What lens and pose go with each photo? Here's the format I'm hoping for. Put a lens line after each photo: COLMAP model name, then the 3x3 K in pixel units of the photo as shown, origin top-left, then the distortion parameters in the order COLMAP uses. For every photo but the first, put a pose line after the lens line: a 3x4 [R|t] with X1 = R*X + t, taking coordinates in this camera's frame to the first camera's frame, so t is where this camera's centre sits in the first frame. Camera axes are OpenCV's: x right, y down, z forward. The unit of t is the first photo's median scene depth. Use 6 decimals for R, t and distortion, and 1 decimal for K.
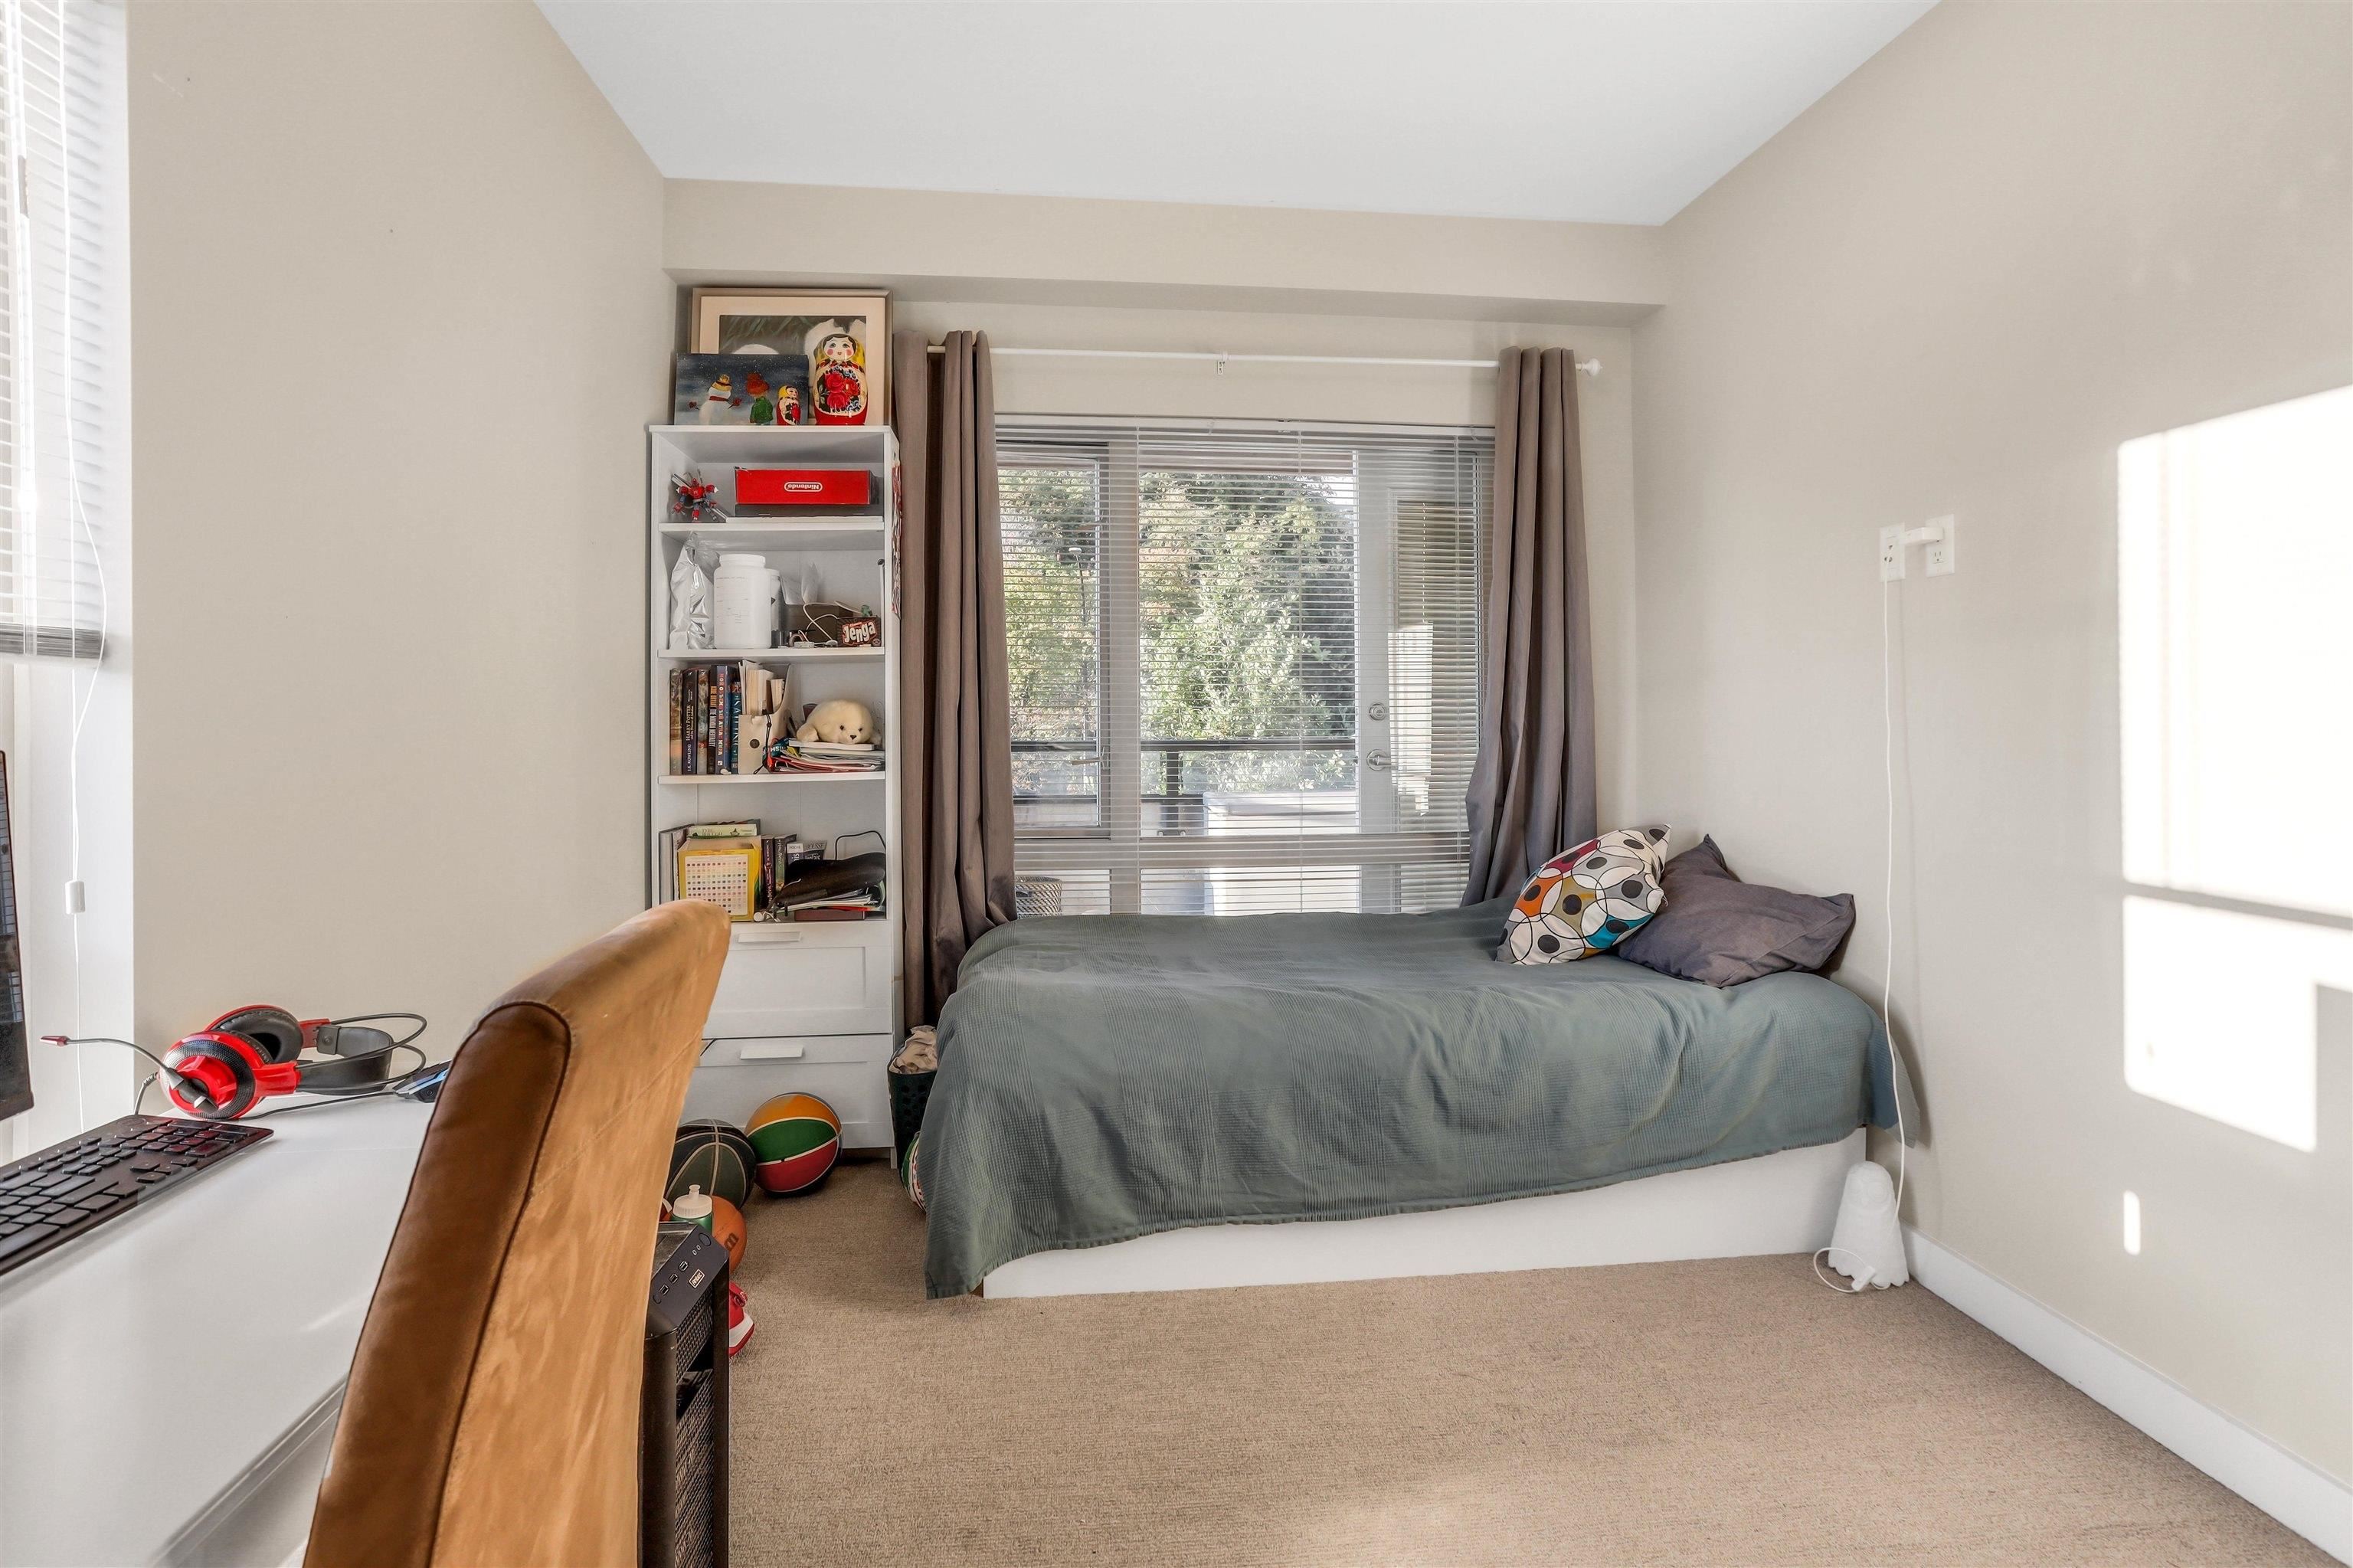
lens RADIAL K [[1169.5, 0, 1176.5], [0, 1169.5, 727.8], [0, 0, 1]] dist [-0.055710, 0.033161]
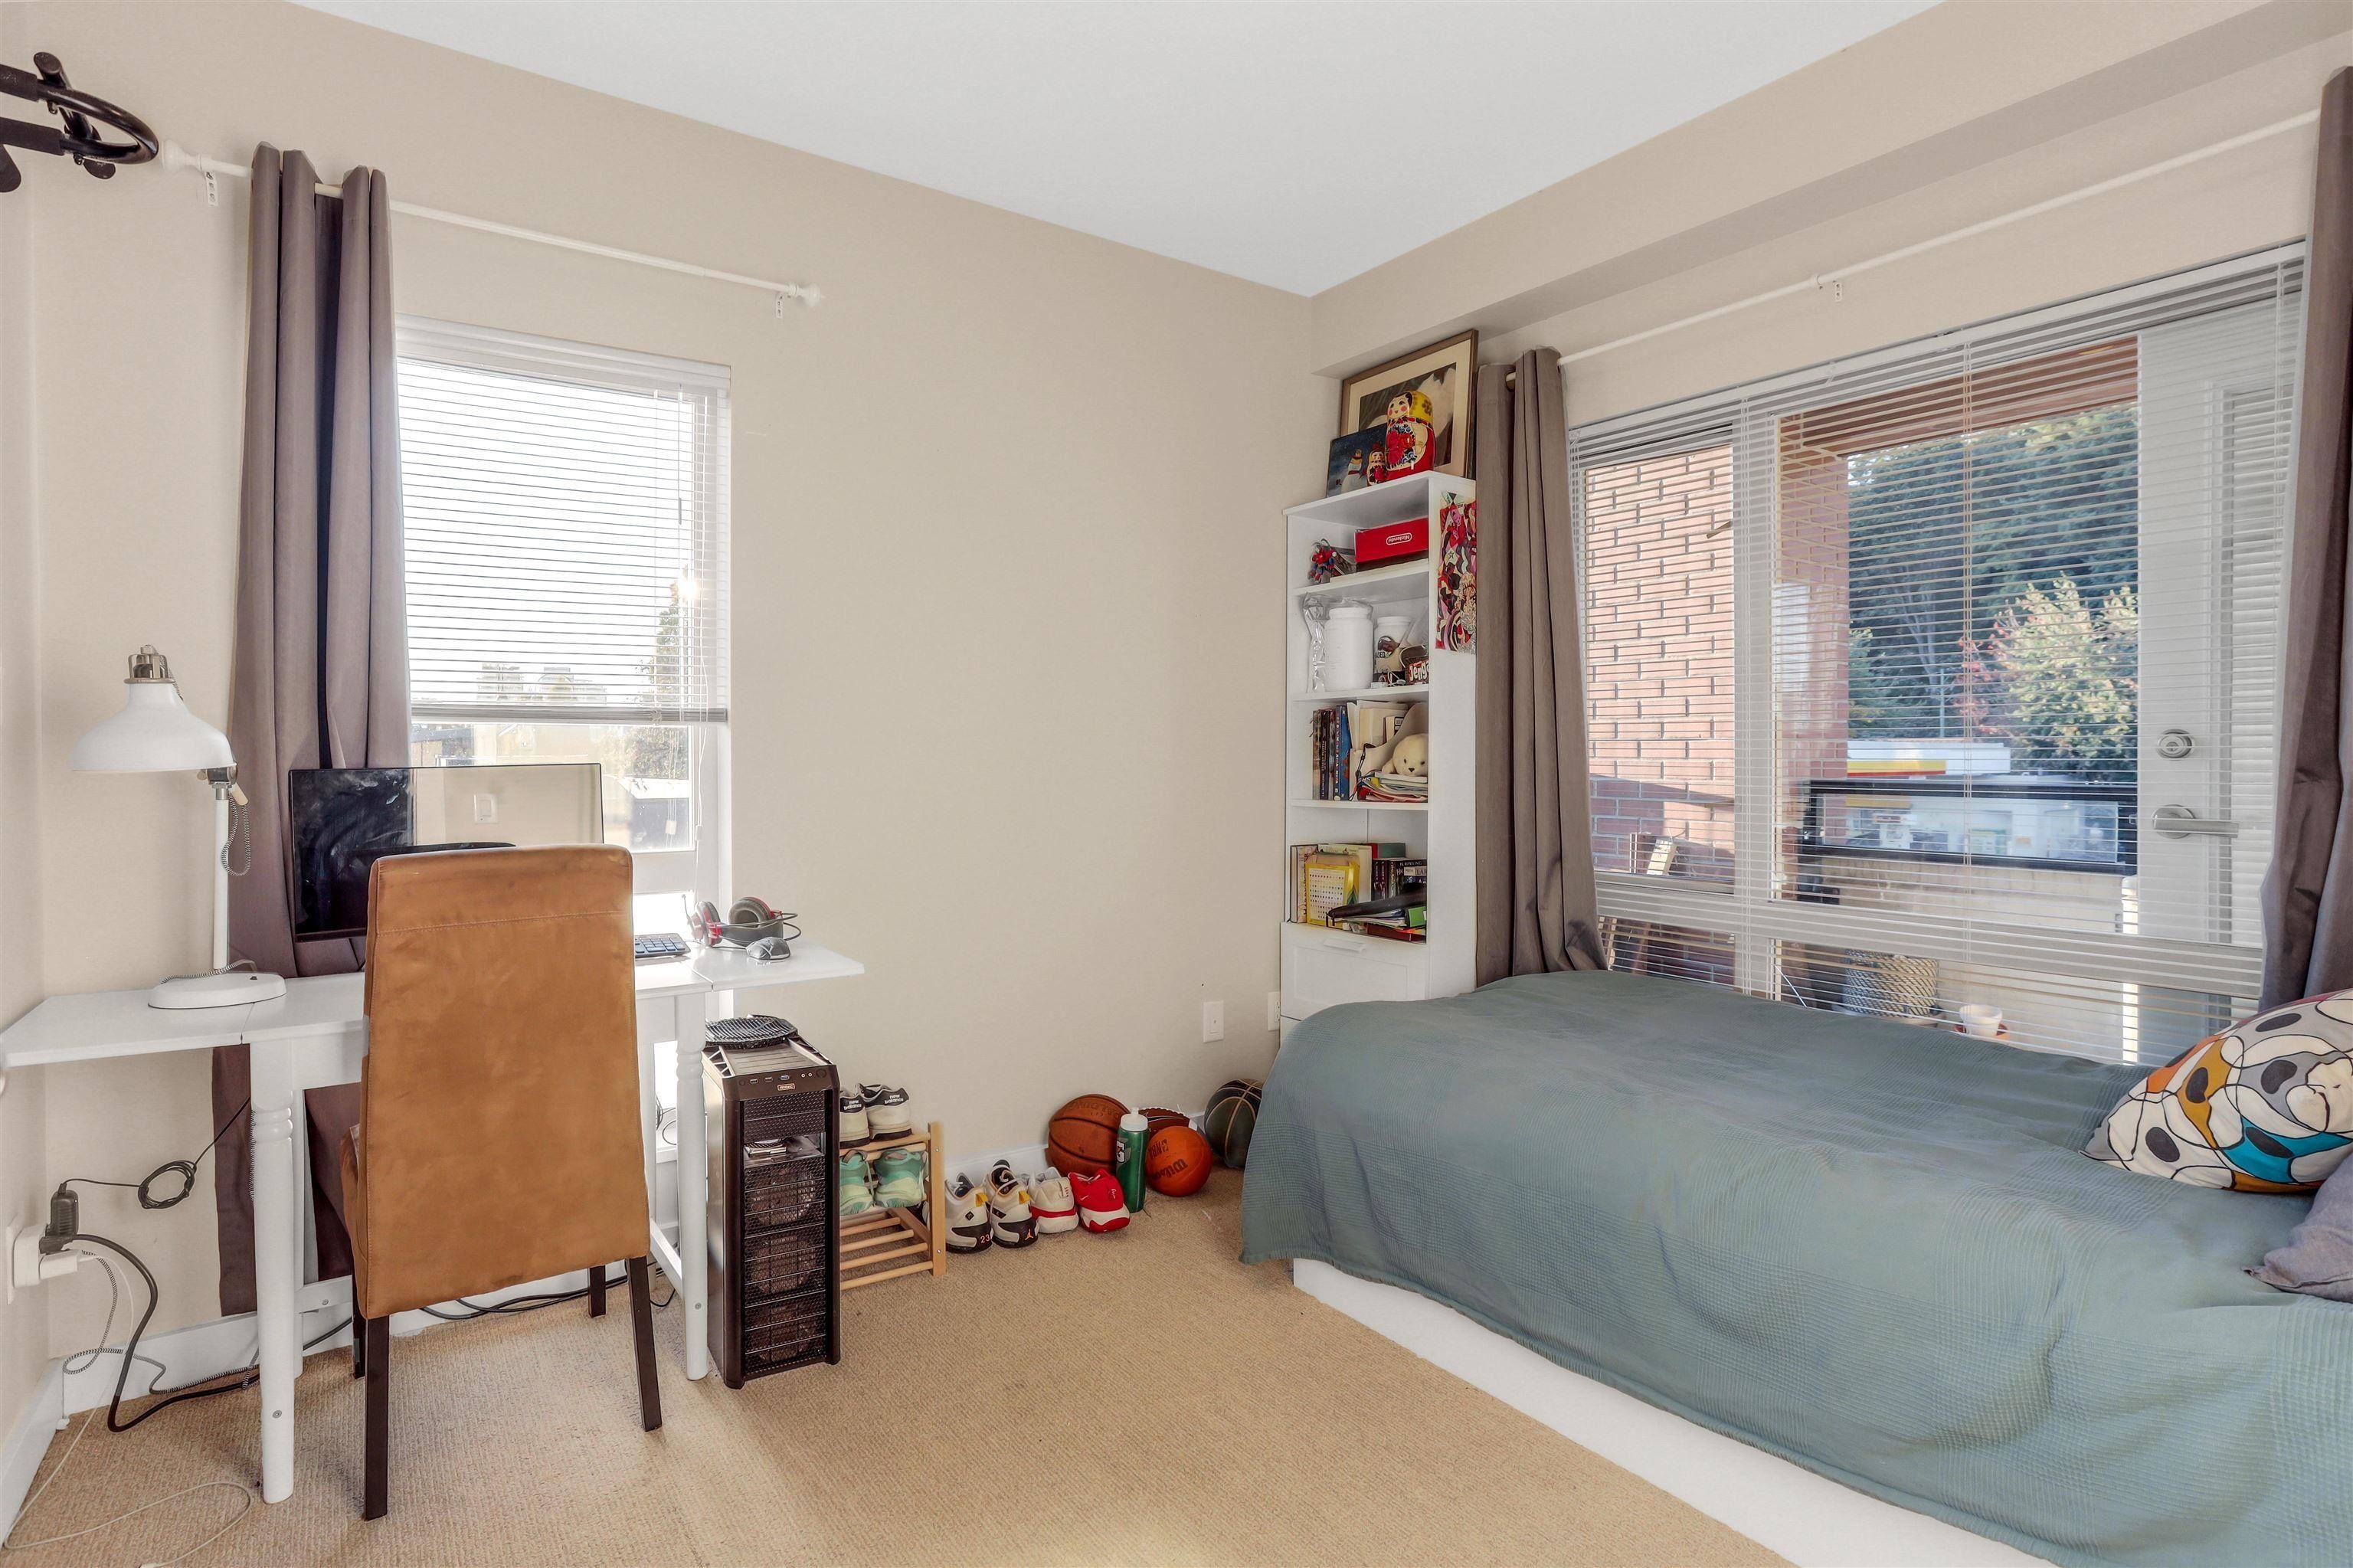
lens RADIAL K [[1218.6, 0, 1176.5], [0, 1218.6, 784.0], [0, 0, 1]] dist [-0.076484, 0.042943]
pose [[0.473656, 0.026128, -0.880322, 0.595212], [-0.010622, 0.999657, 0.023955, -0.003166], [0.880646, -0.001995, 0.473771, 0.284807]]
